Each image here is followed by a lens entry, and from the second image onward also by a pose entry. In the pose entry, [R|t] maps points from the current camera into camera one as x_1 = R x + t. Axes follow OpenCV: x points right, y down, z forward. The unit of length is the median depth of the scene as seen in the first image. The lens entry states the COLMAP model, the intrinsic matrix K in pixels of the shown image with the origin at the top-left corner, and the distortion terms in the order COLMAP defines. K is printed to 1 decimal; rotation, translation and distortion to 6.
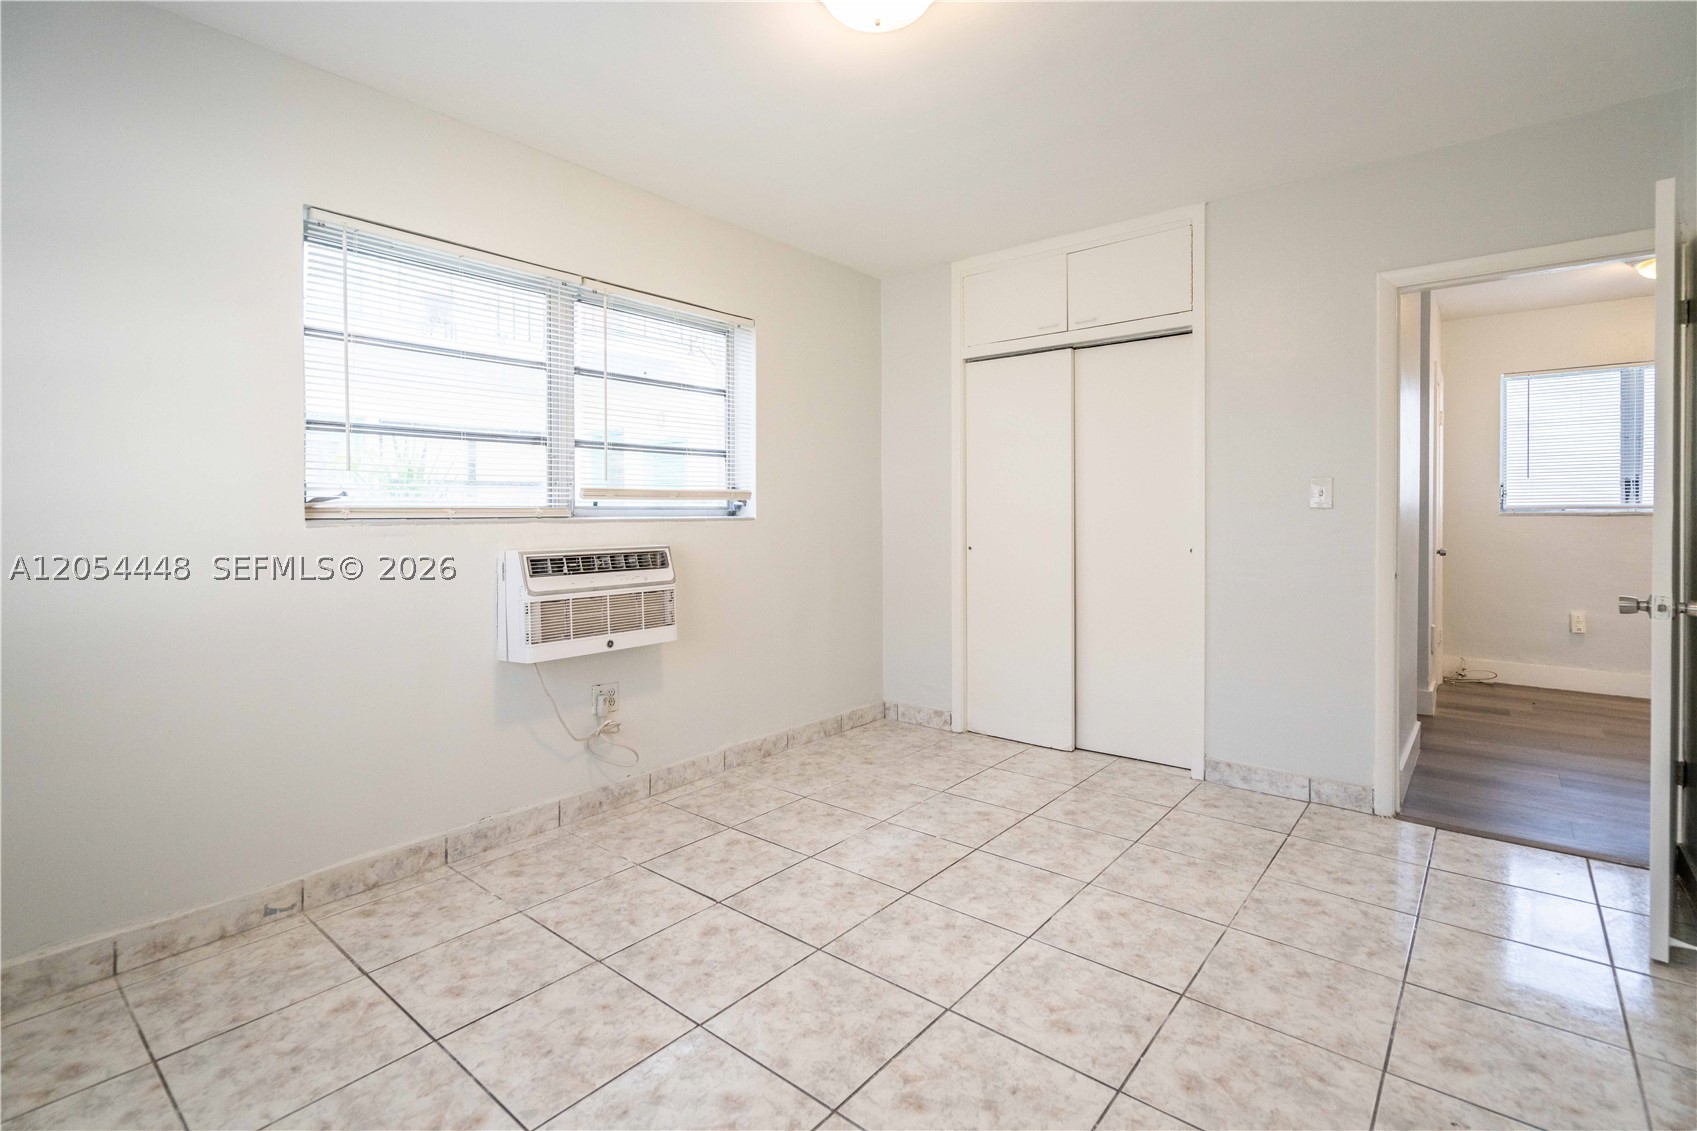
lens RADIAL K [[782.2, 0, 874.6], [0, 782.2, 515.8], [0, 0, 1]] dist [-0.004503, 0.002357]
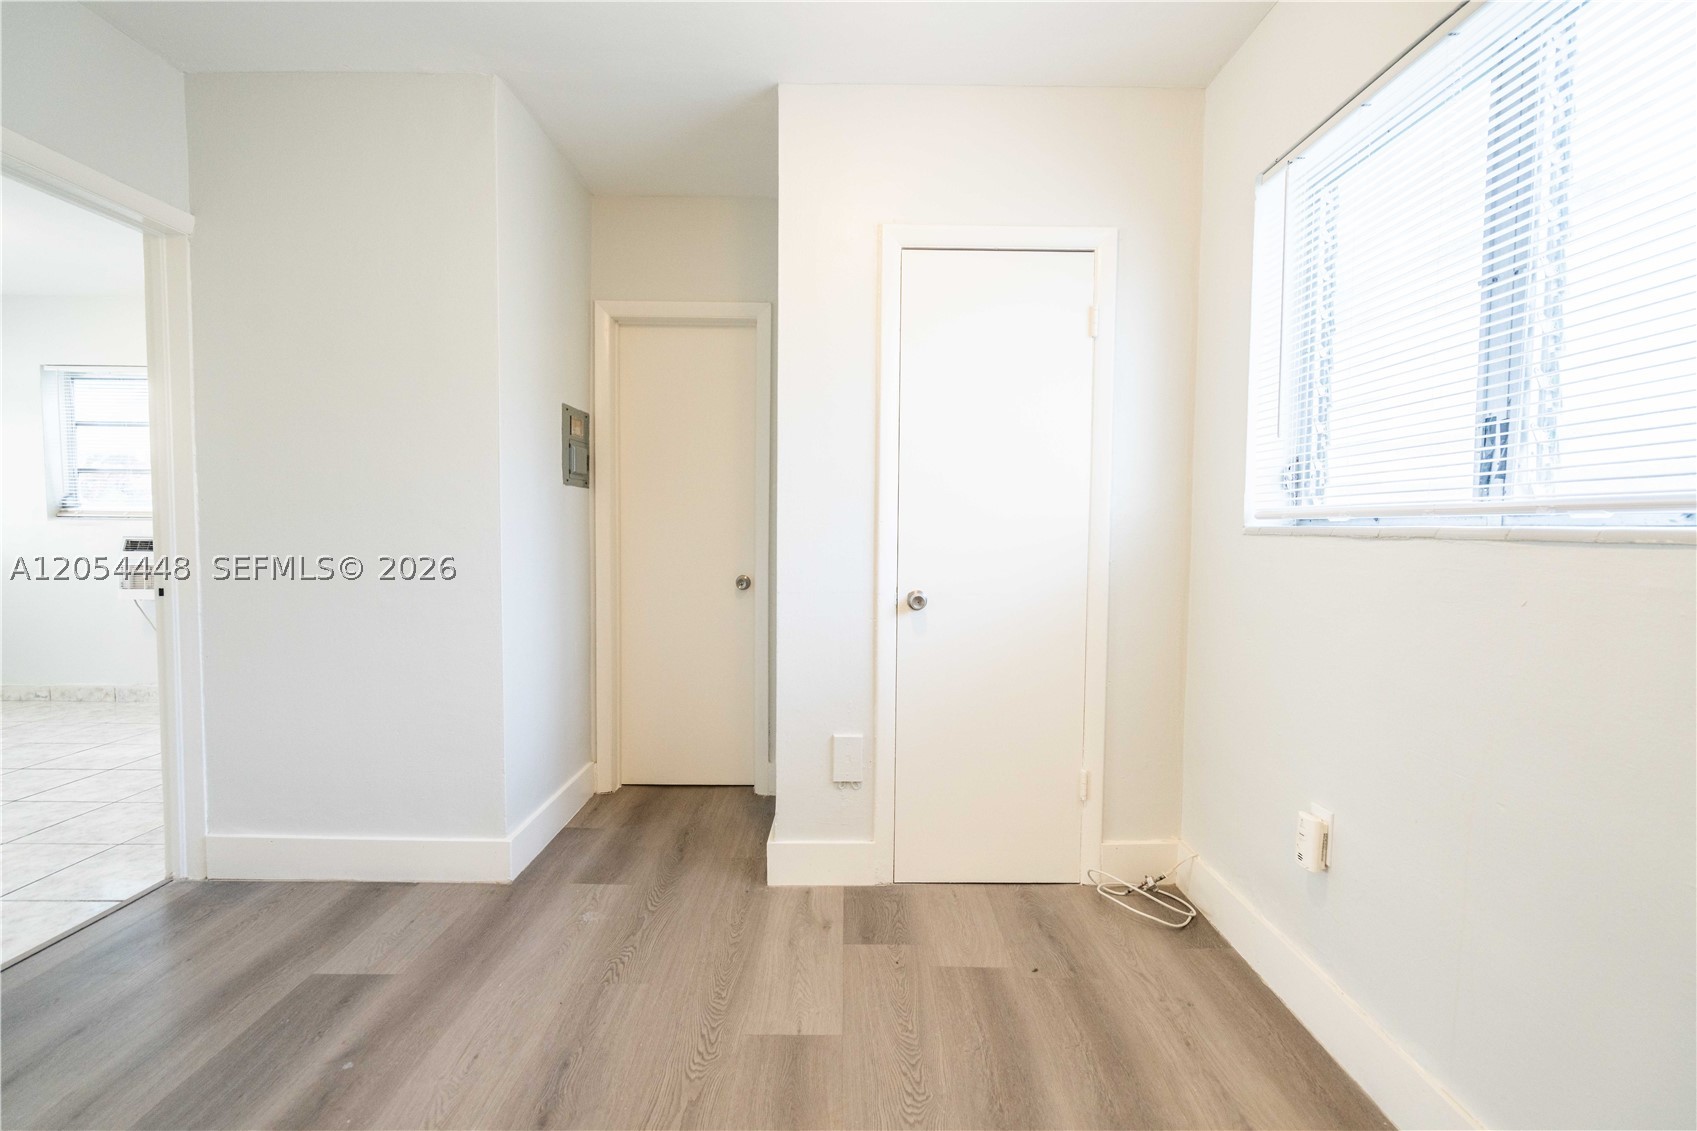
lens RADIAL K [[782.2, 0, 851.6], [0, 782.2, 561.9], [0, 0, 1]] dist [-0.004503, 0.002357]
pose [[0.631158, 0.047250, -0.774214, 1.878300], [-0.012372, 0.998629, 0.050860, -0.006709], [0.775556, -0.022522, 0.630877, 1.119203]]
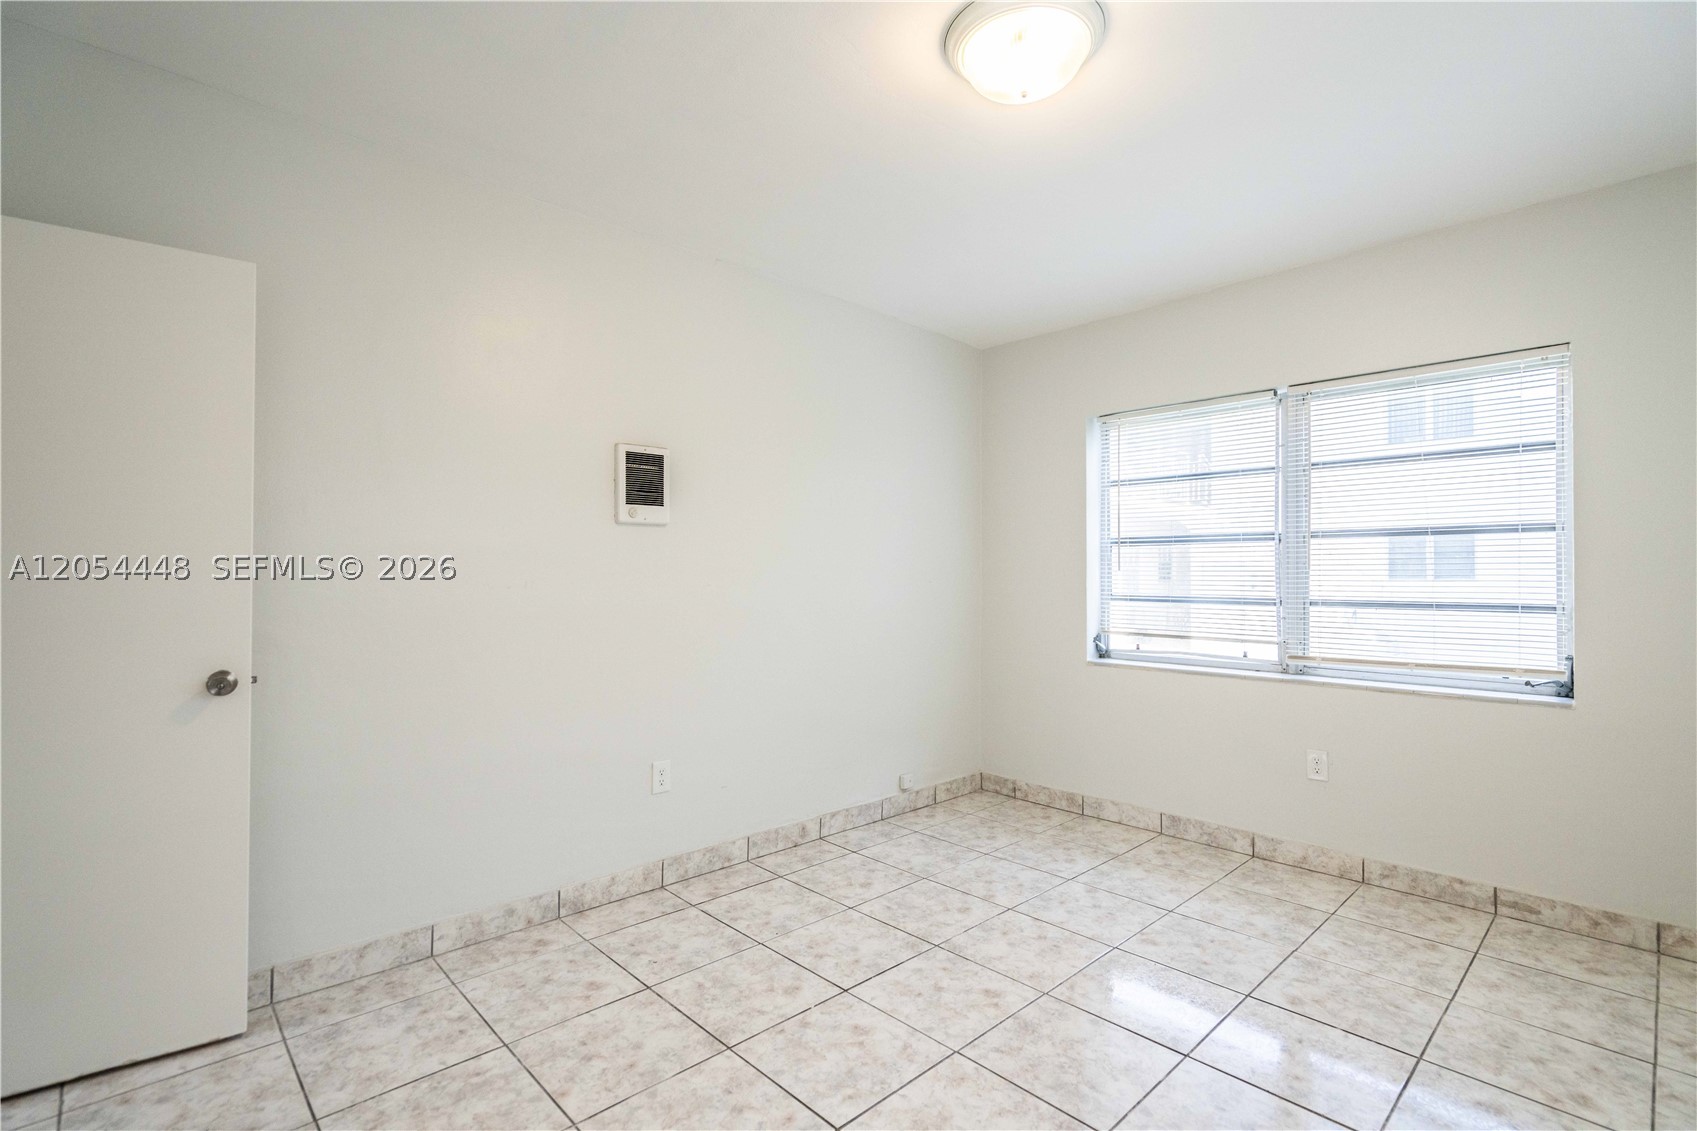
lens RADIAL K [[782.2, 0, 869.9], [0, 782.2, 575.2], [0, 0, 1]] dist [-0.004503, 0.002357]
pose [[-0.992488, -0.000675, 0.122336, 0.053324], [-0.000640, 1.000000, 0.000330, -0.014724], [-0.122336, 0.000249, -0.992489, 1.369758]]
